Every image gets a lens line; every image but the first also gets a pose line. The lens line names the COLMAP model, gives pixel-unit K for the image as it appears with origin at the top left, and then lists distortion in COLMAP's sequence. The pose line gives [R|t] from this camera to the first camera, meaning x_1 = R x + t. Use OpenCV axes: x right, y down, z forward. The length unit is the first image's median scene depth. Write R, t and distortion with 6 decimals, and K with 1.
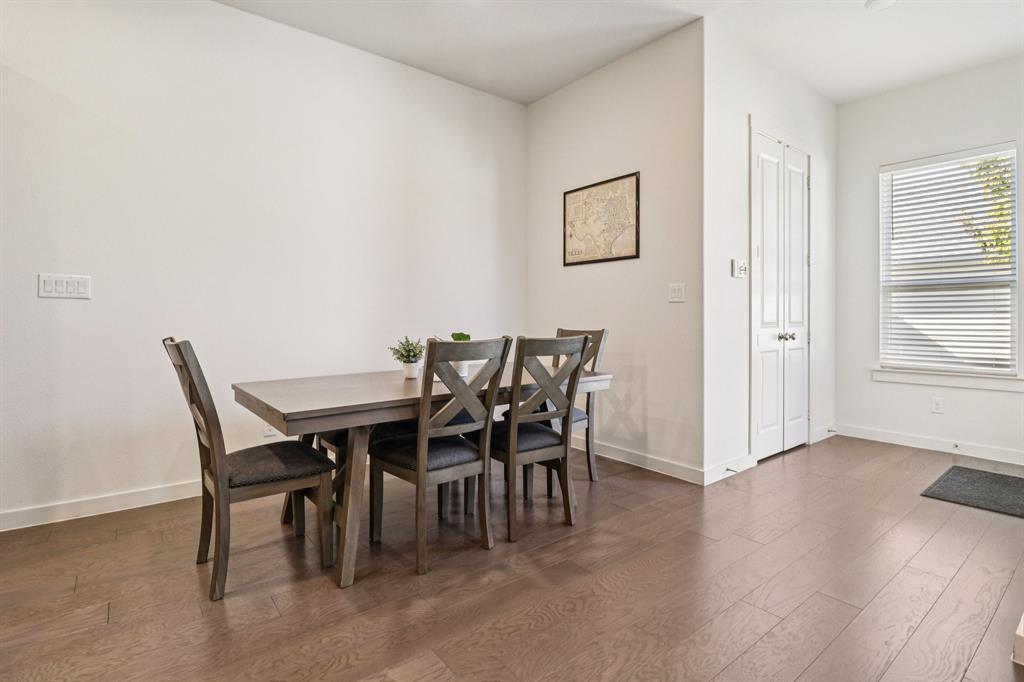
lens RADIAL K [[494.2, 0, 513.8], [0, 494.2, 324.4], [0, 0, 1]] dist [-0.013432, -0.000469]
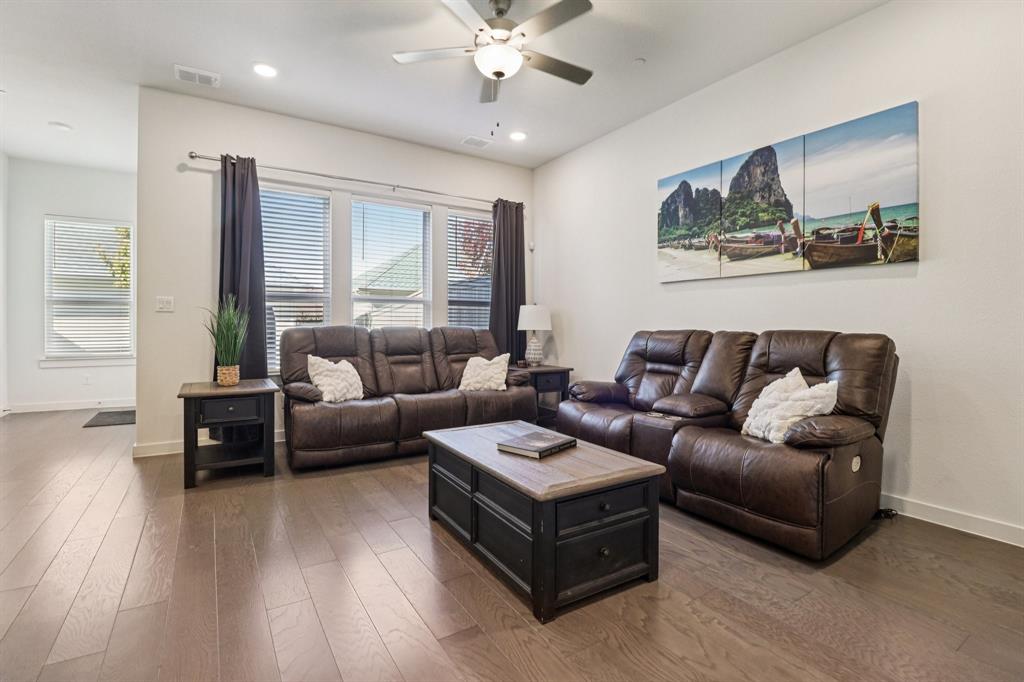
lens RADIAL K [[476.7, 0, 512.6], [0, 476.7, 323.3], [0, 0, 1]] dist [-0.006158, -0.008272]
pose [[0.100195, 0.000247, 0.994968, -0.723449], [0.009716, 0.999952, -0.001227, 0.006344], [-0.994920, 0.009790, 0.100187, -0.734876]]
